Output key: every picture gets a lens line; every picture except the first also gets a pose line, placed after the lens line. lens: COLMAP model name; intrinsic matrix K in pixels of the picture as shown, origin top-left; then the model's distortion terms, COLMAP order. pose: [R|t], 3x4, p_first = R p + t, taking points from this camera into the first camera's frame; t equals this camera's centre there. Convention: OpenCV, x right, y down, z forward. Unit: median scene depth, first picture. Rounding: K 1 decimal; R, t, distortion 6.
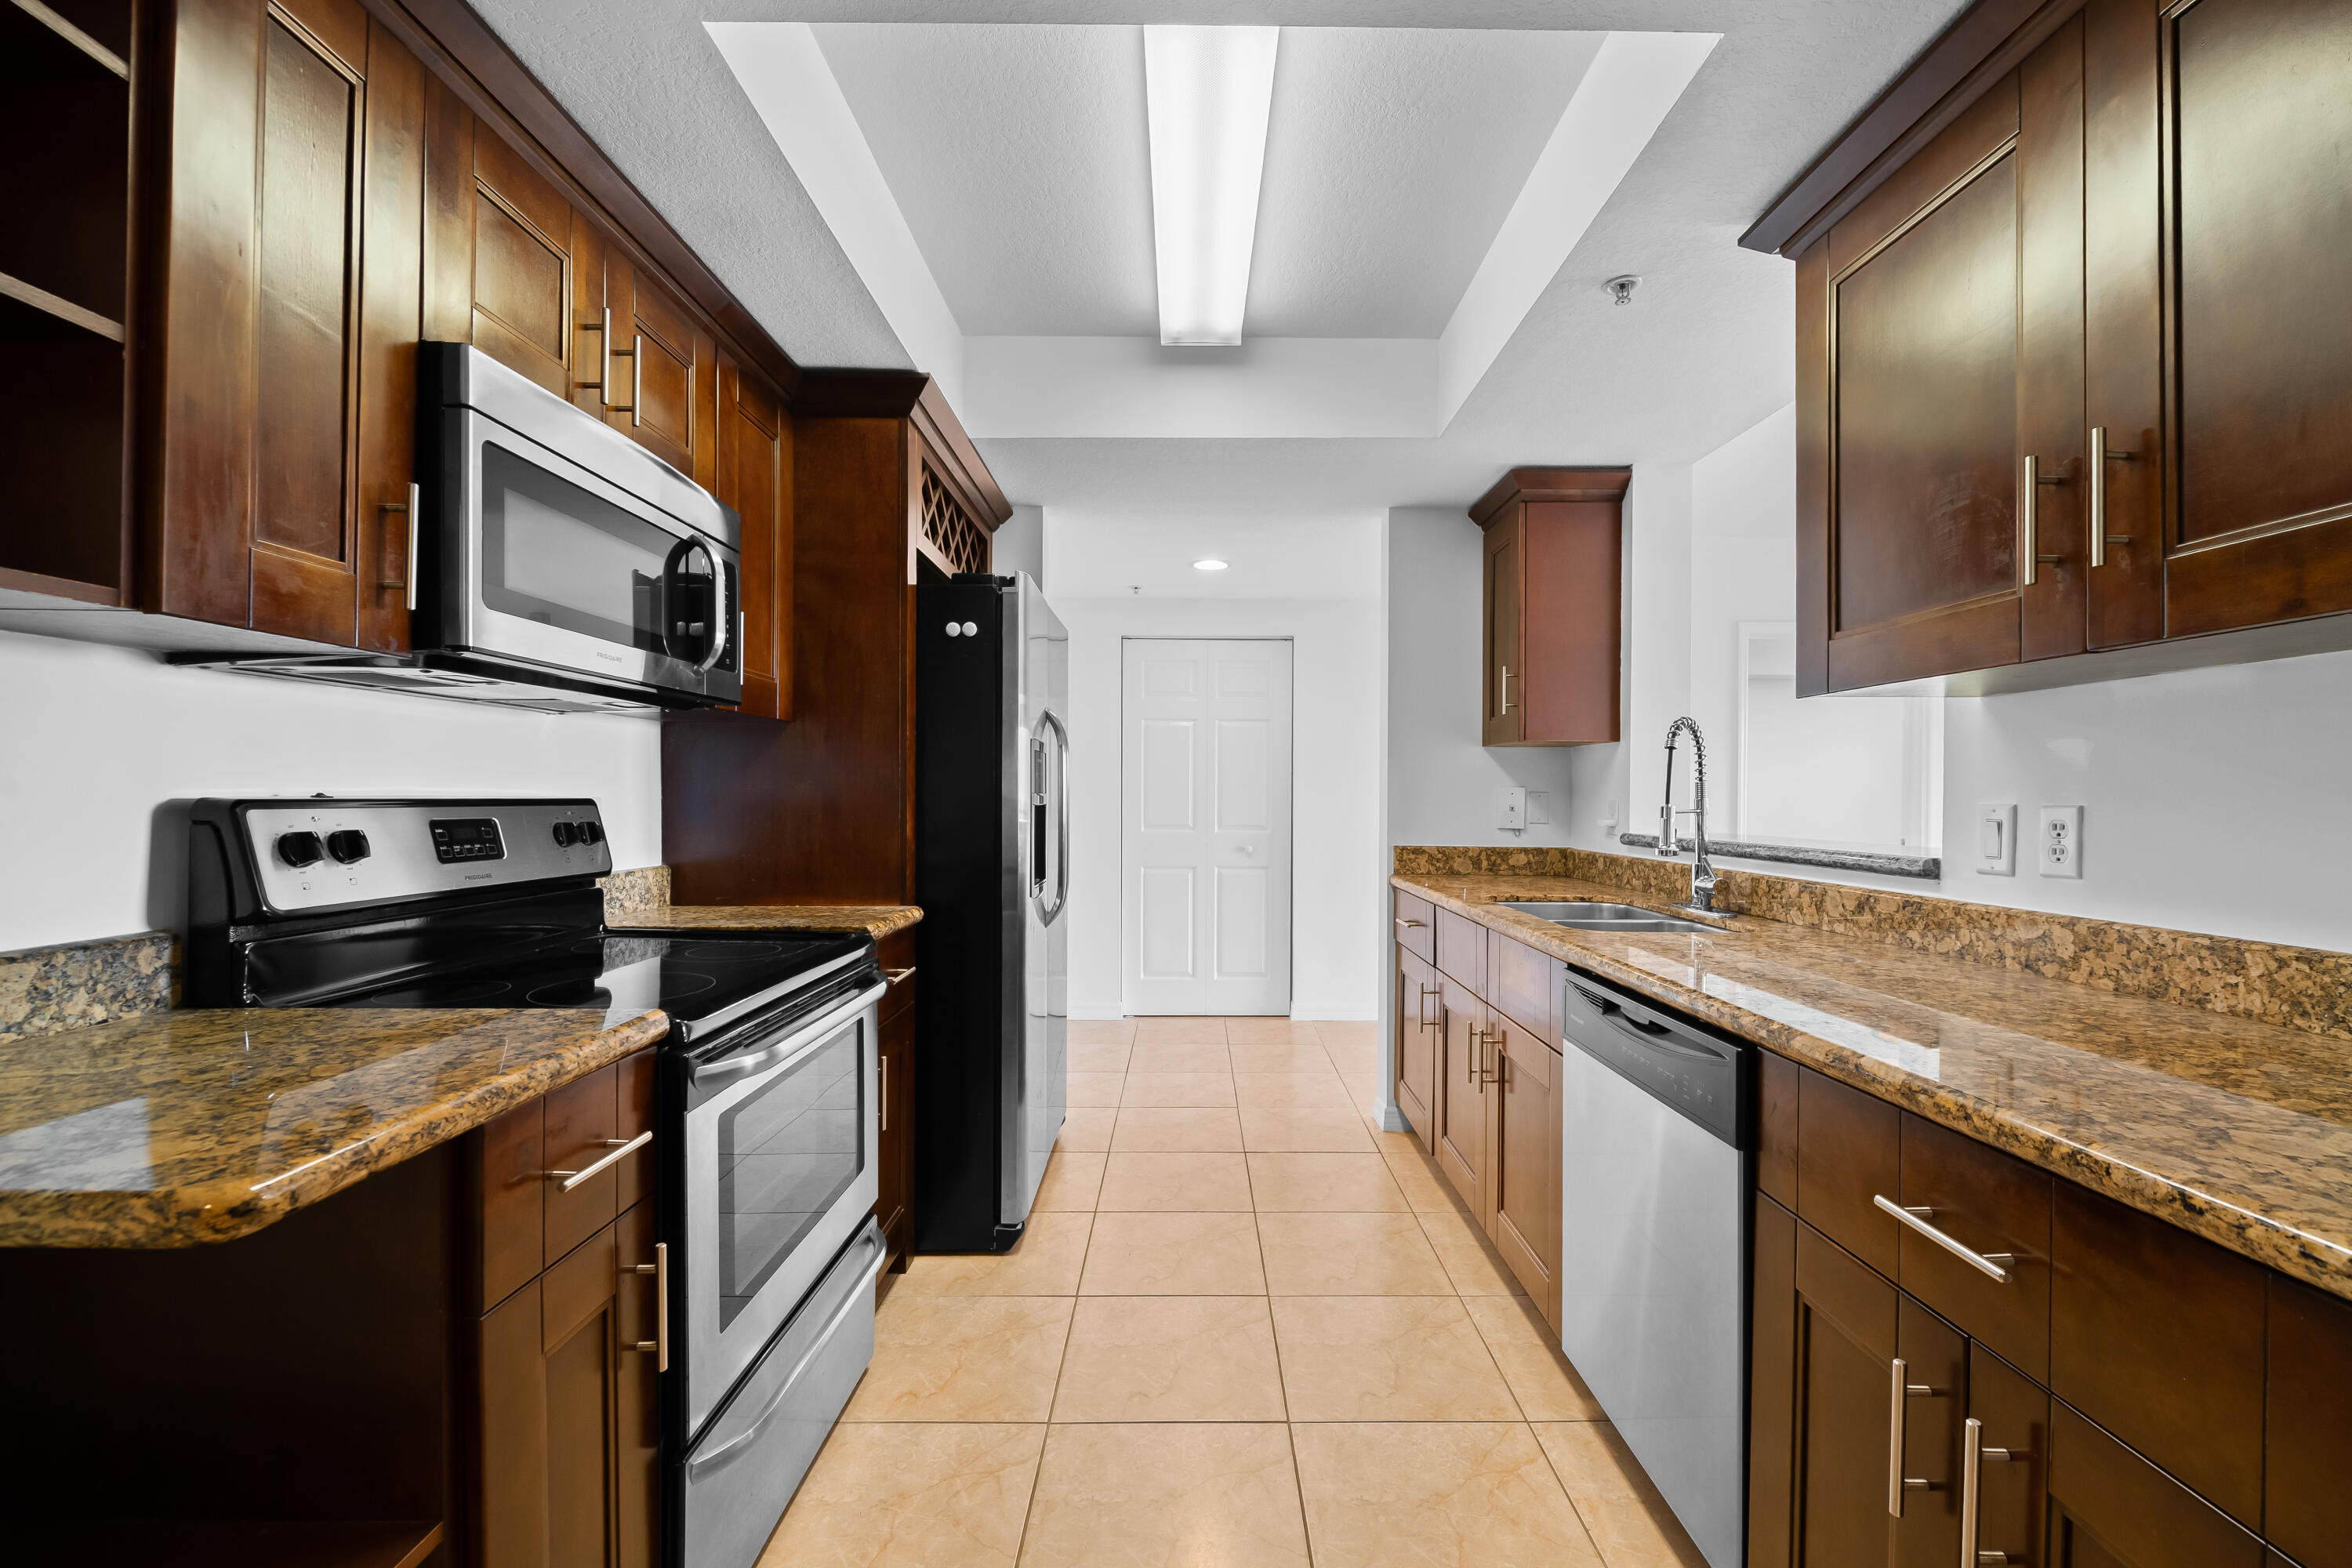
lens RADIAL K [[930.0, 0, 1192.5], [0, 930.0, 795.2], [0, 0, 1]] dist [0.001705, -0.003863]
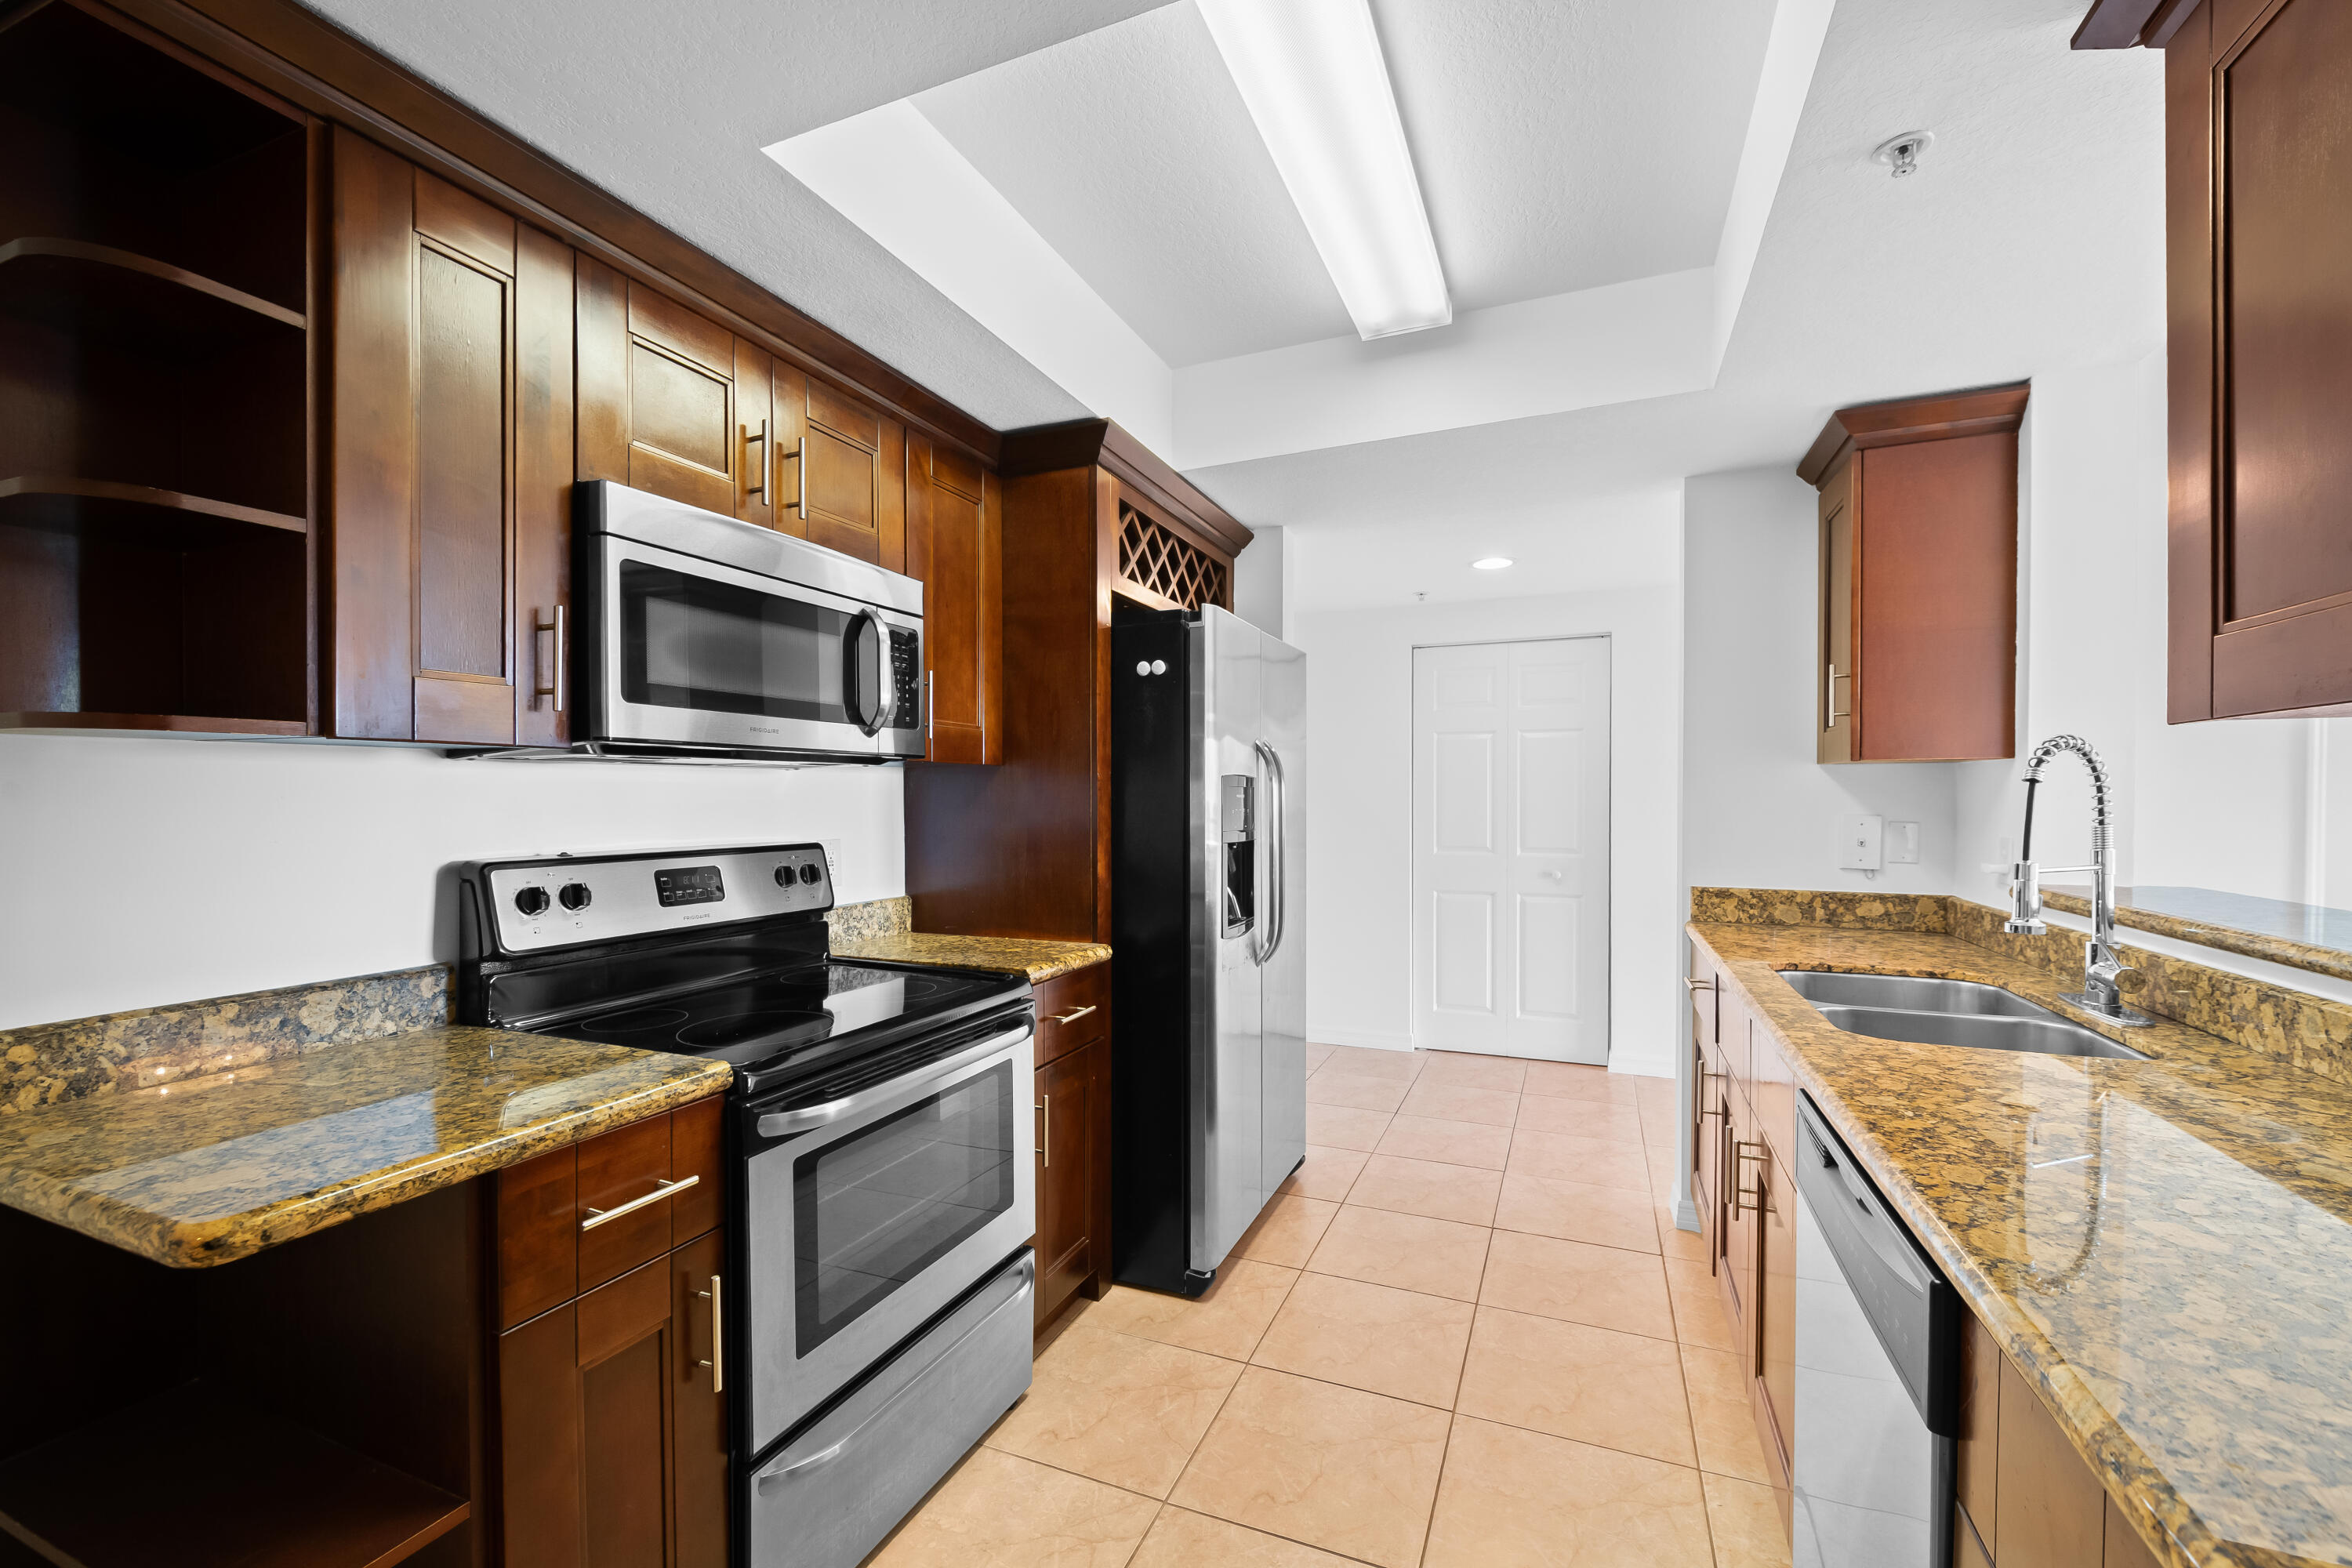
lens RADIAL K [[930.0, 0, 1206.6], [0, 930.0, 804.5], [0, 0, 1]] dist [0.001705, -0.003863]
pose [[0.924566, -0.003639, -0.381005, 0.193214], [0.007211, 0.999942, 0.007948, -0.040862], [0.380954, -0.010096, 0.924539, 0.102438]]
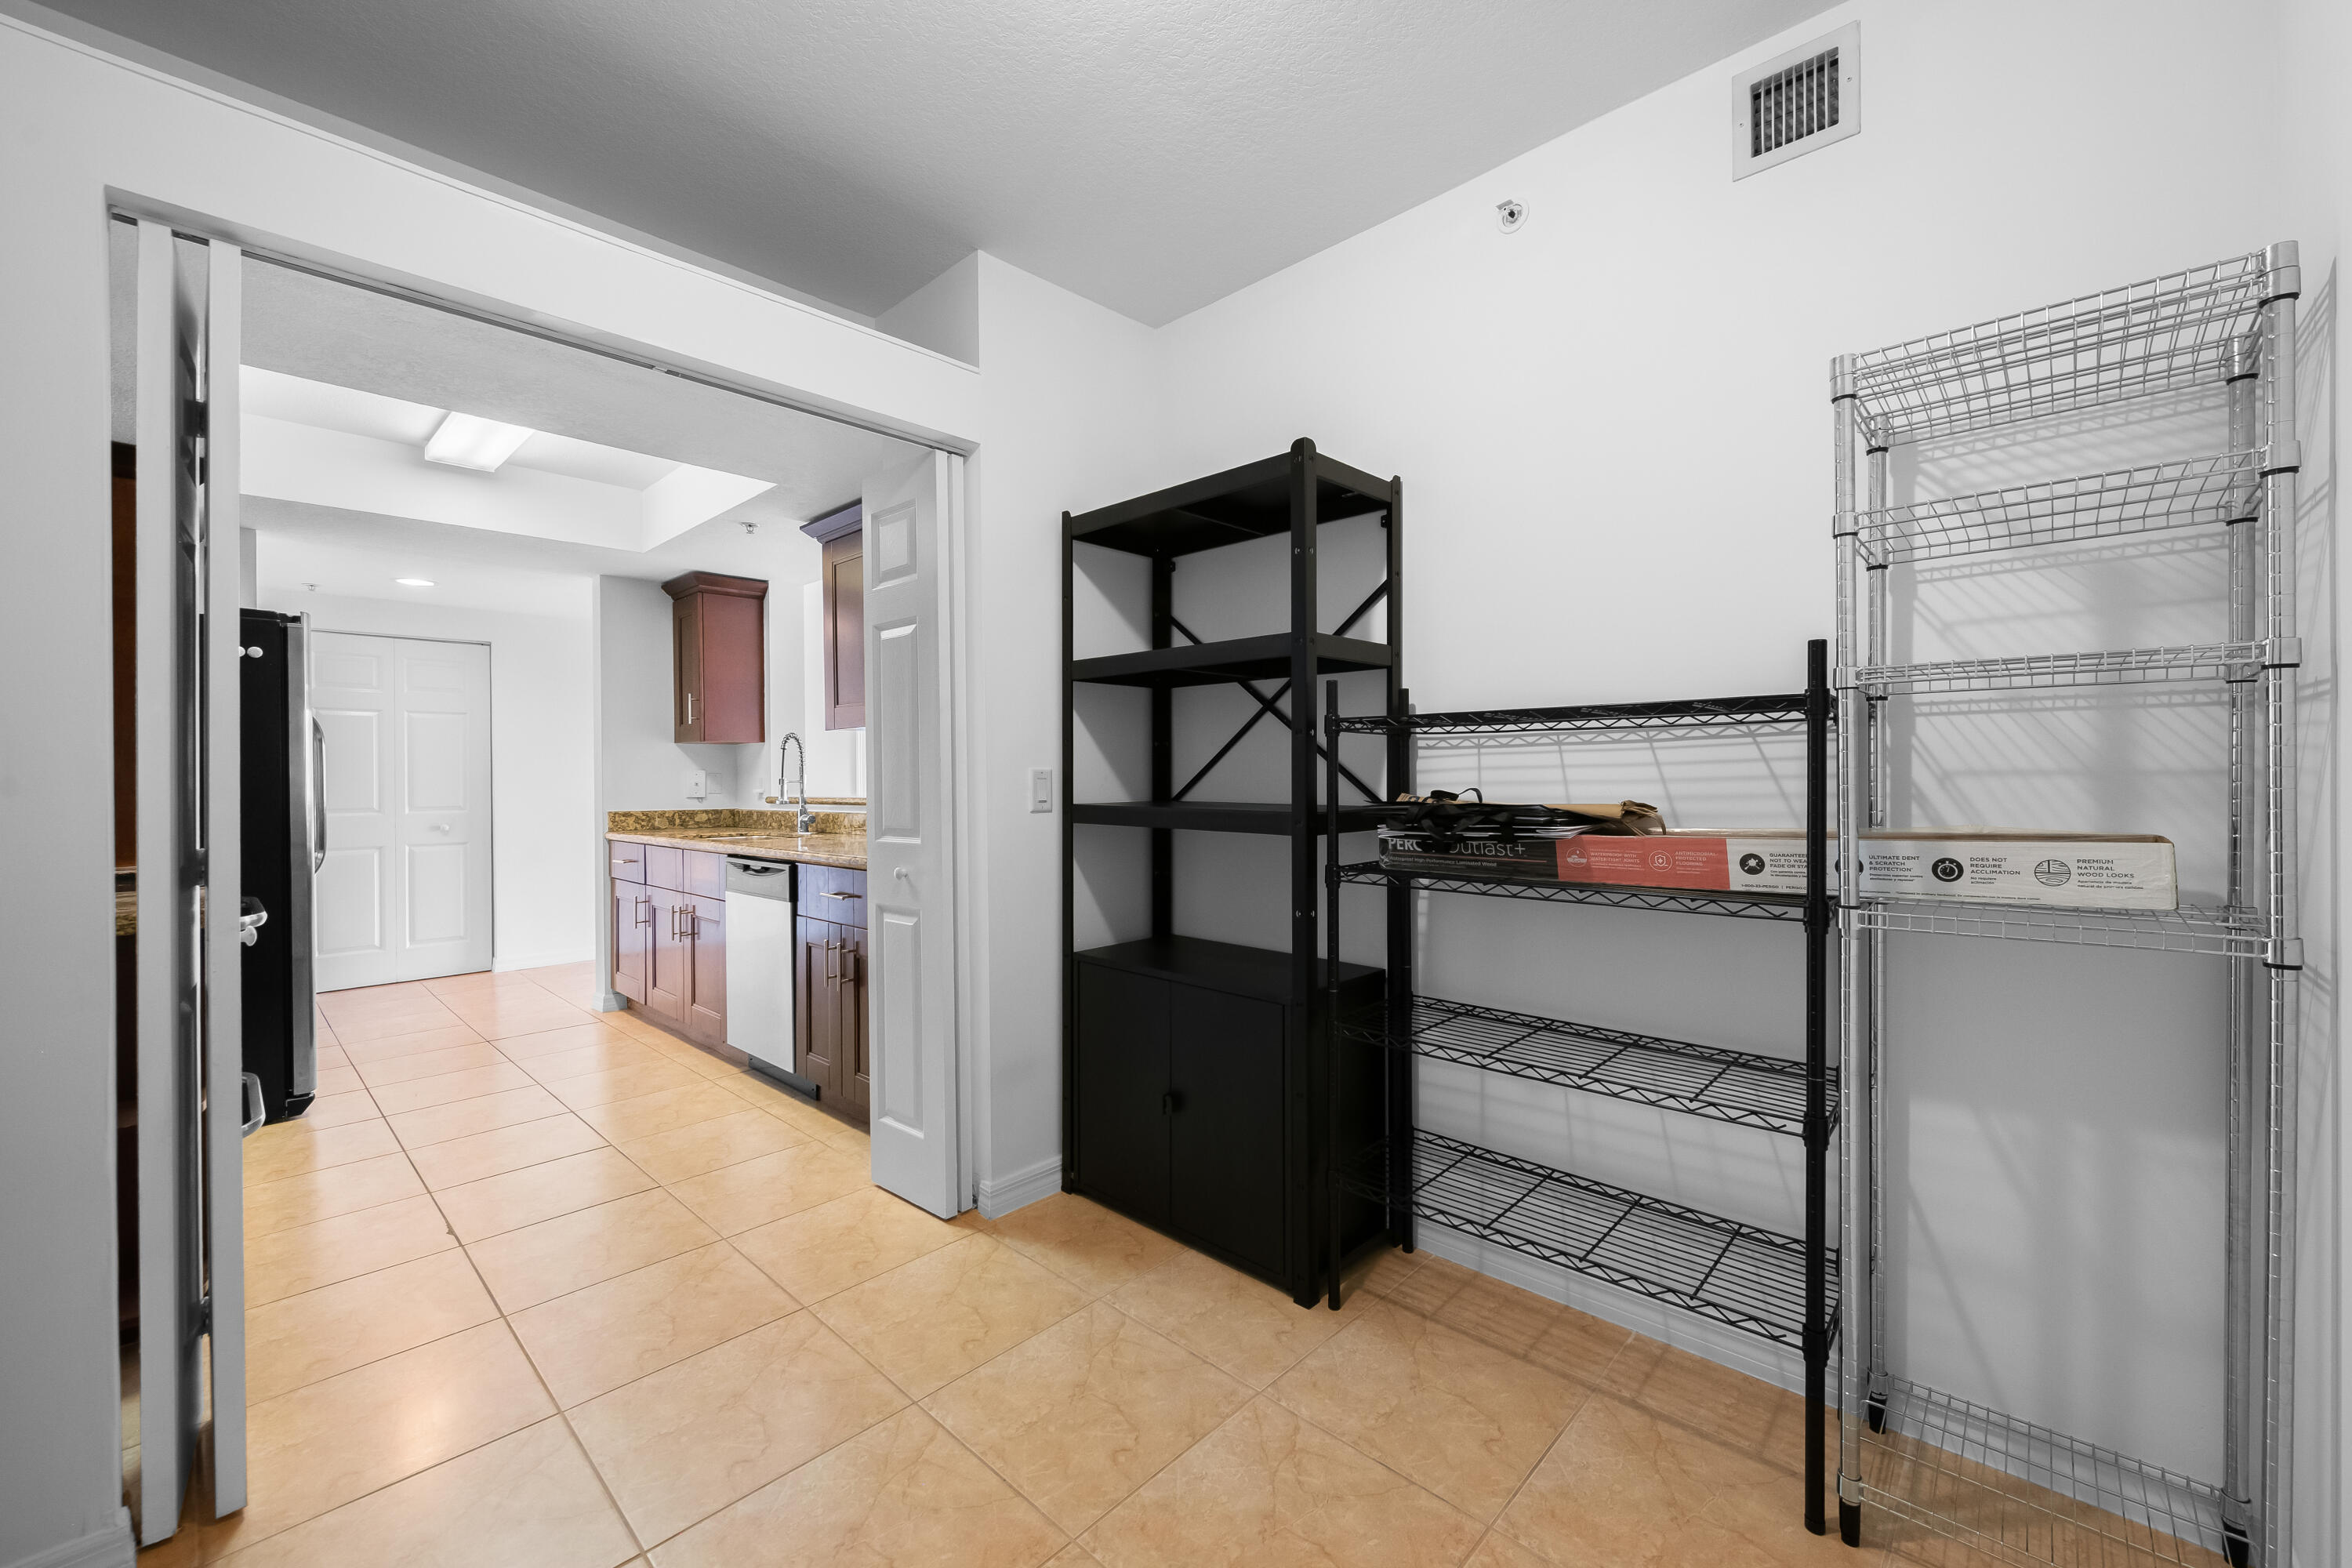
lens RADIAL K [[930.0, 0, 1209.5], [0, 930.0, 782.7], [0, 0, 1]] dist [0.001705, -0.003863]
pose [[0.669951, -0.012654, 0.742297, -0.329247], [0.013451, 0.999898, 0.004905, 0.022383], [-0.742283, 0.006699, 0.670053, -0.946811]]
